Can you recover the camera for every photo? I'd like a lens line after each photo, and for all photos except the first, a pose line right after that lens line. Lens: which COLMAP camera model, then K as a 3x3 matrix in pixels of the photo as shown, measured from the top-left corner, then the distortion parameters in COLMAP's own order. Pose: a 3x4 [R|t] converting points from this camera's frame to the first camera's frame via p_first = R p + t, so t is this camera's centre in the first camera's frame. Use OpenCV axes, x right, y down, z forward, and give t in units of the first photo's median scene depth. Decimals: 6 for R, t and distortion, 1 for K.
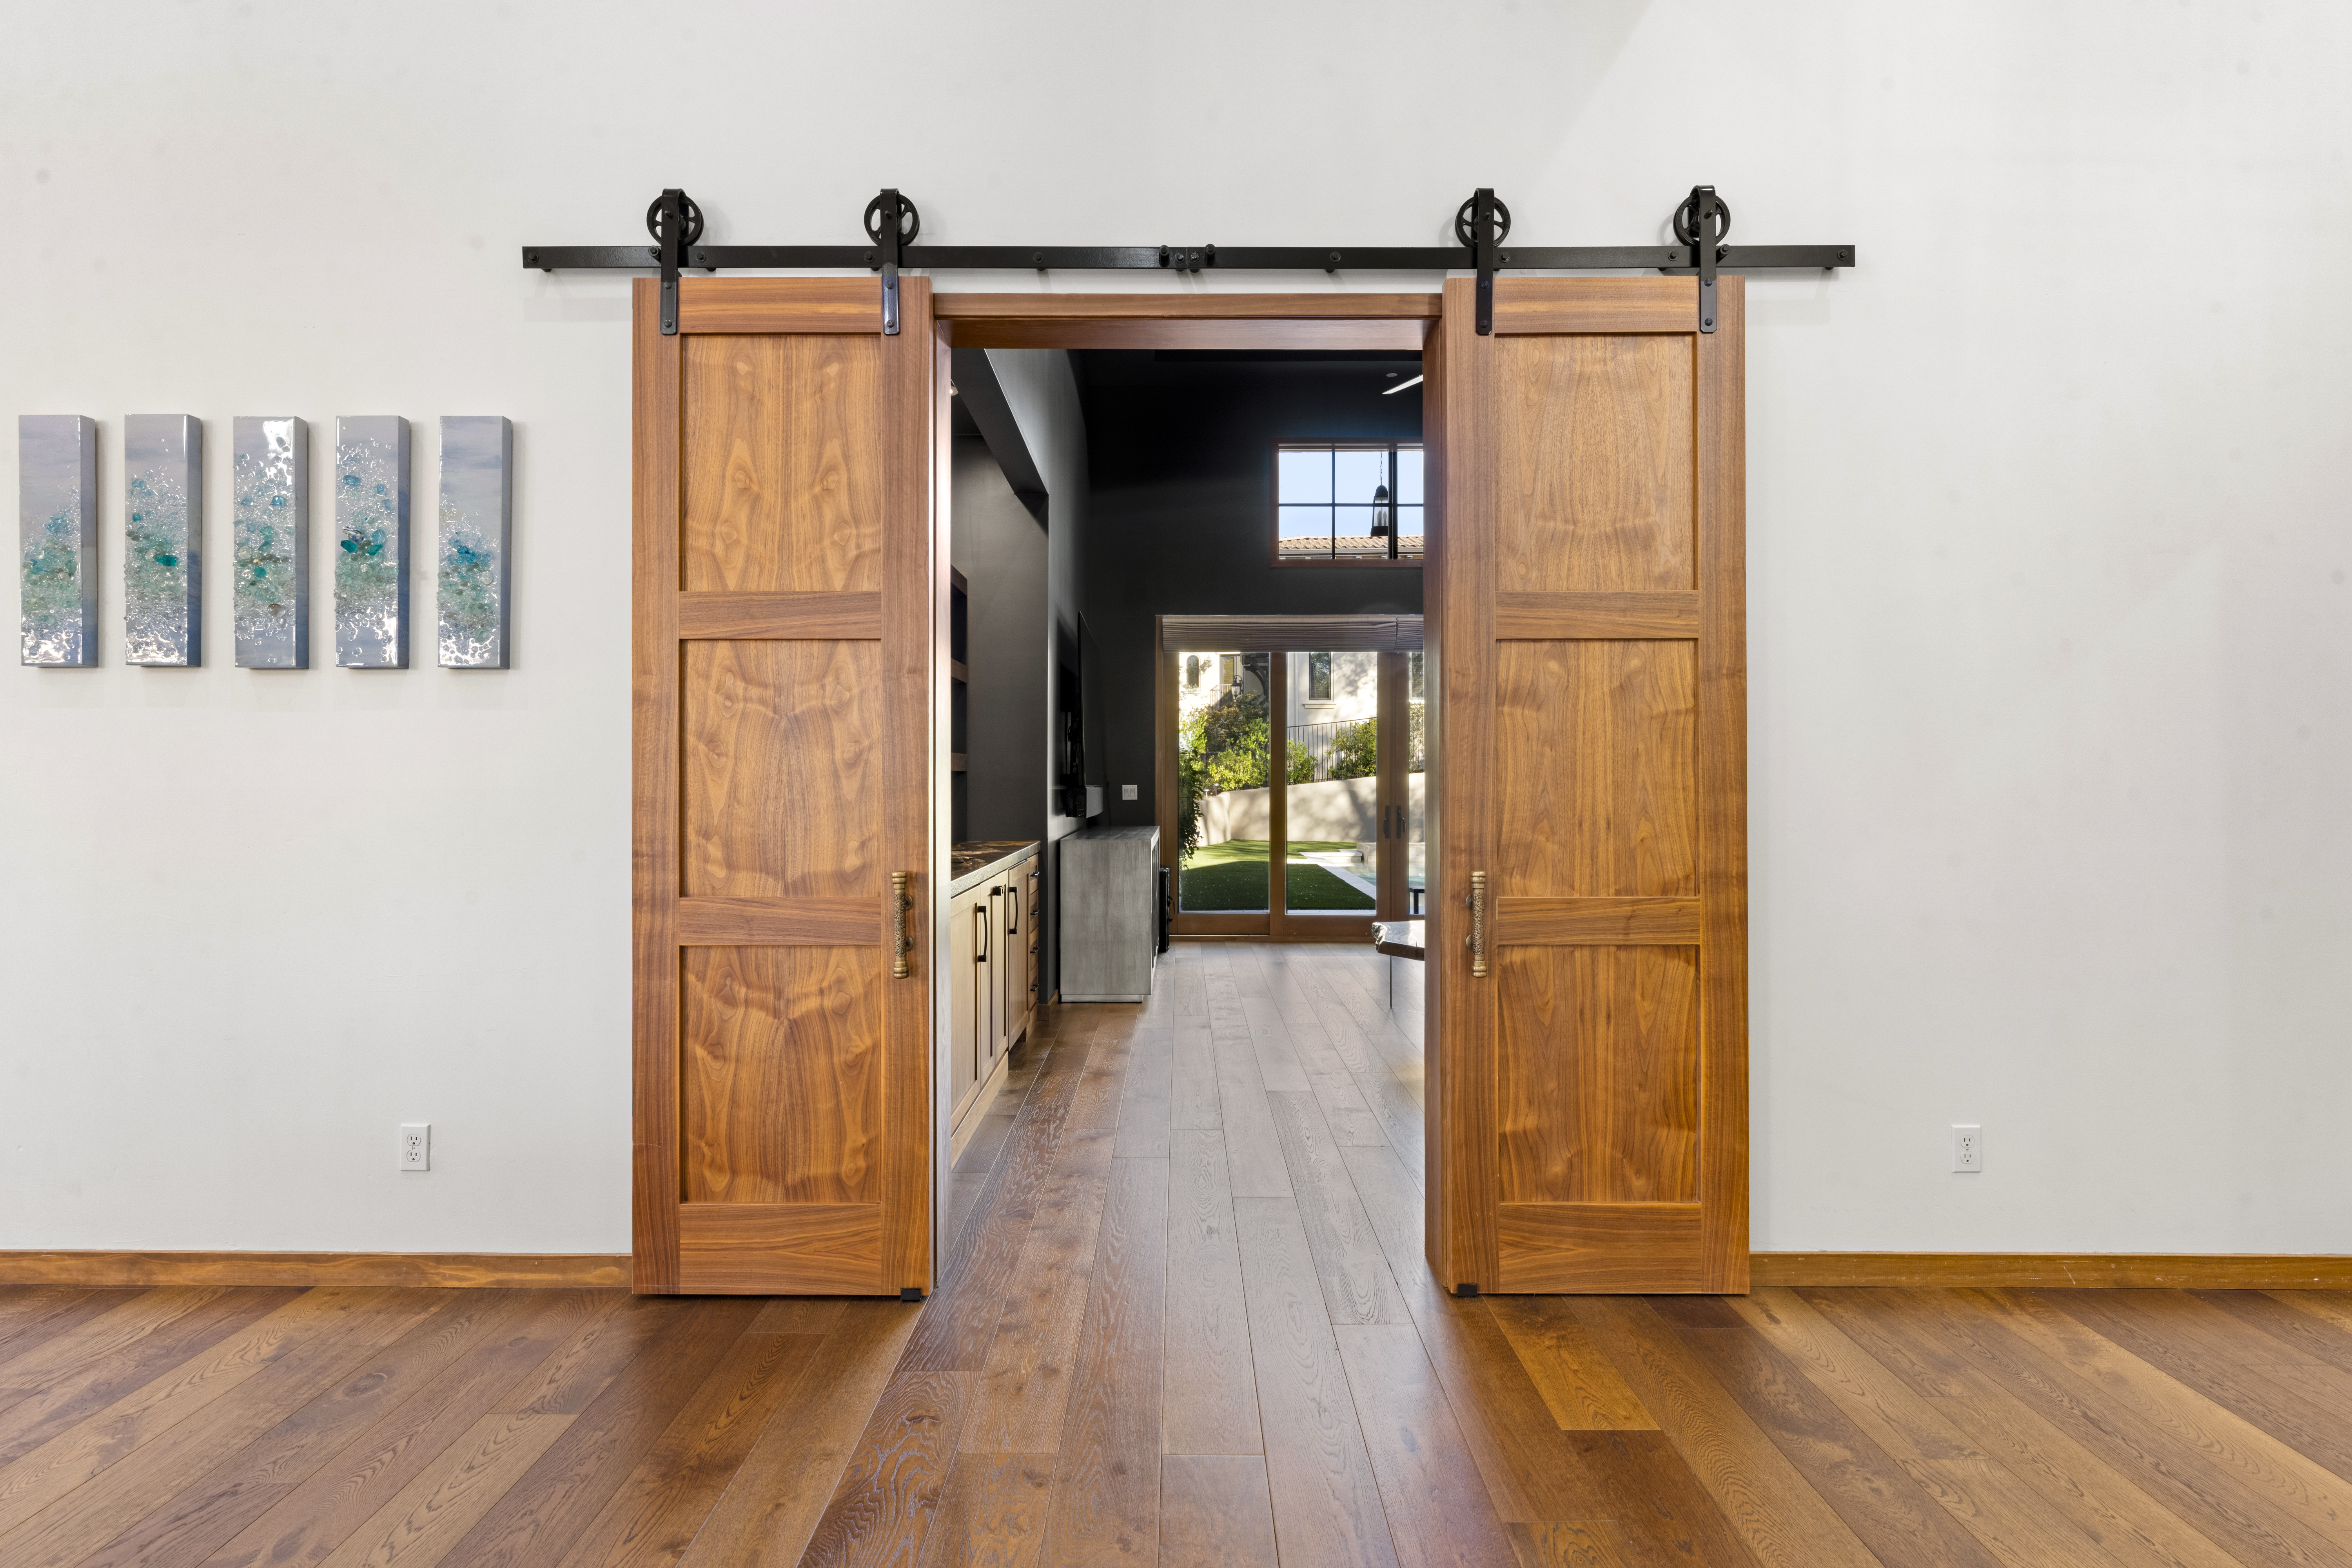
lens RADIAL K [[1105.4, 0, 1180.2], [0, 1105.4, 783.5], [0, 0, 1]] dist [-0.001102, 0.000341]
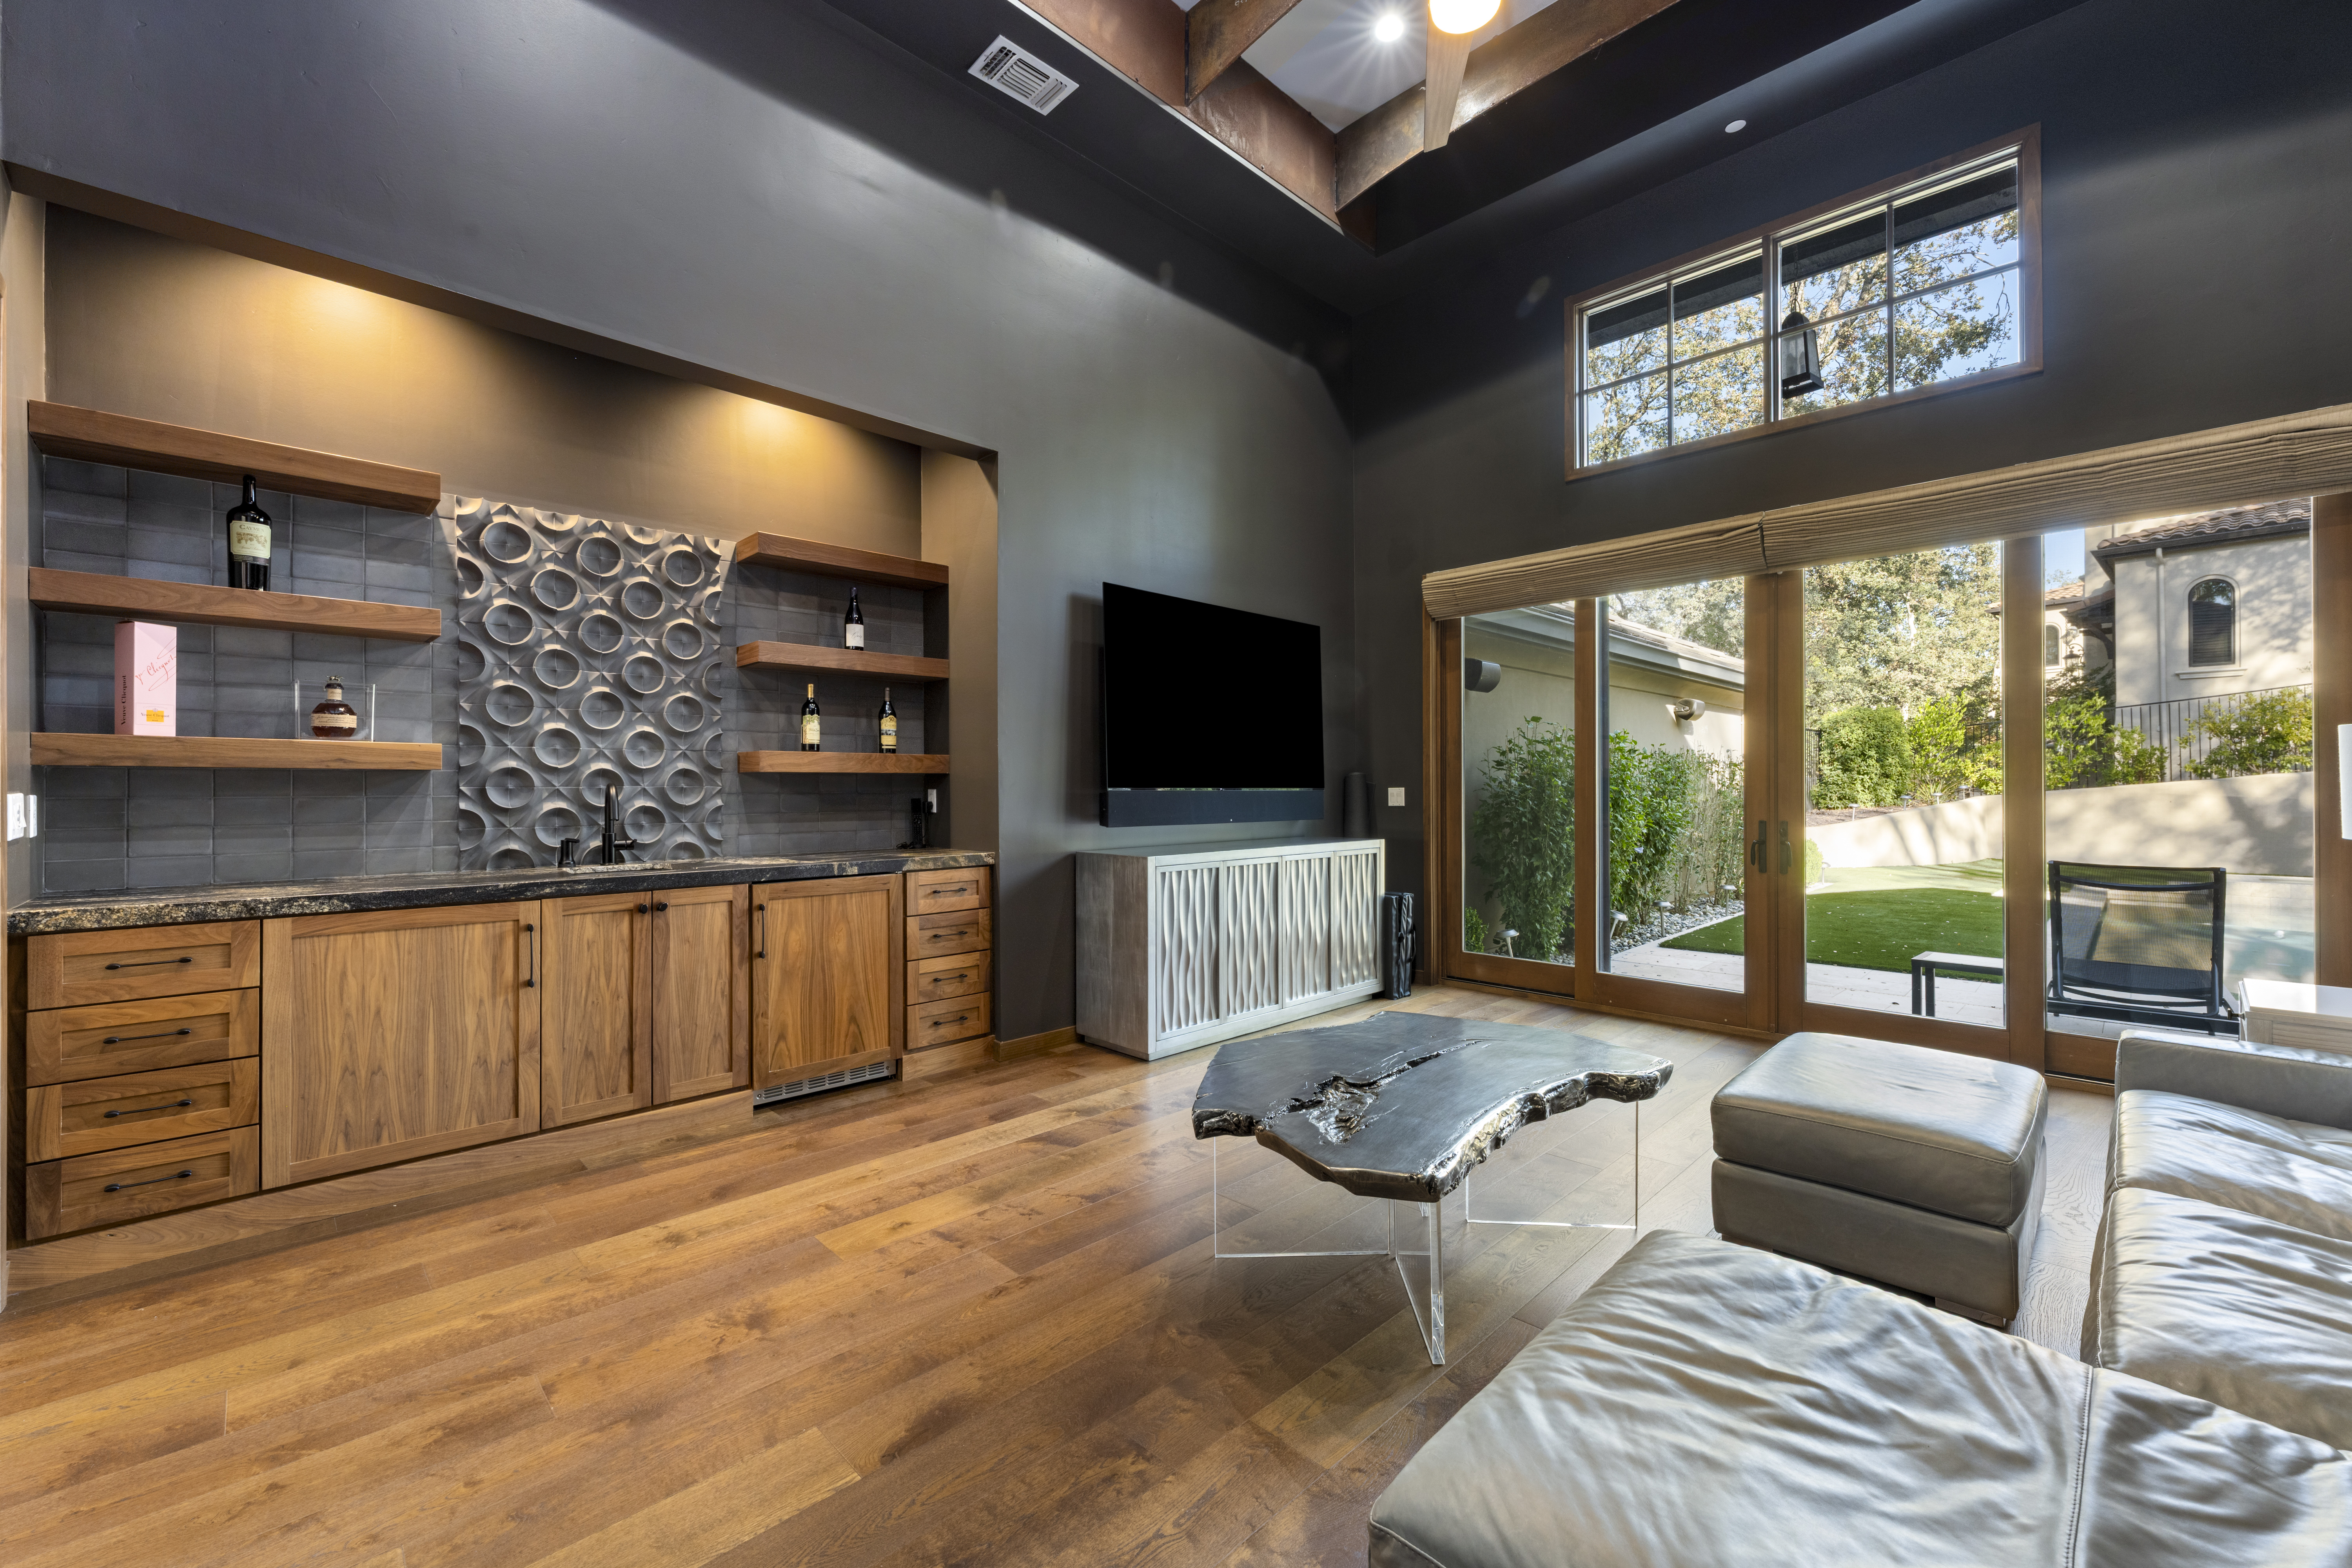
lens RADIAL K [[954.9, 0, 1199.9], [0, 954.9, 780.1], [0, 0, 1]] dist [-0.000895, -0.000591]
pose [[0.714949, -0.005318, -0.699156, 1.126748], [0.003550, 0.999986, -0.003976, -0.000464], [0.699167, 0.000360, 0.714958, 1.244644]]
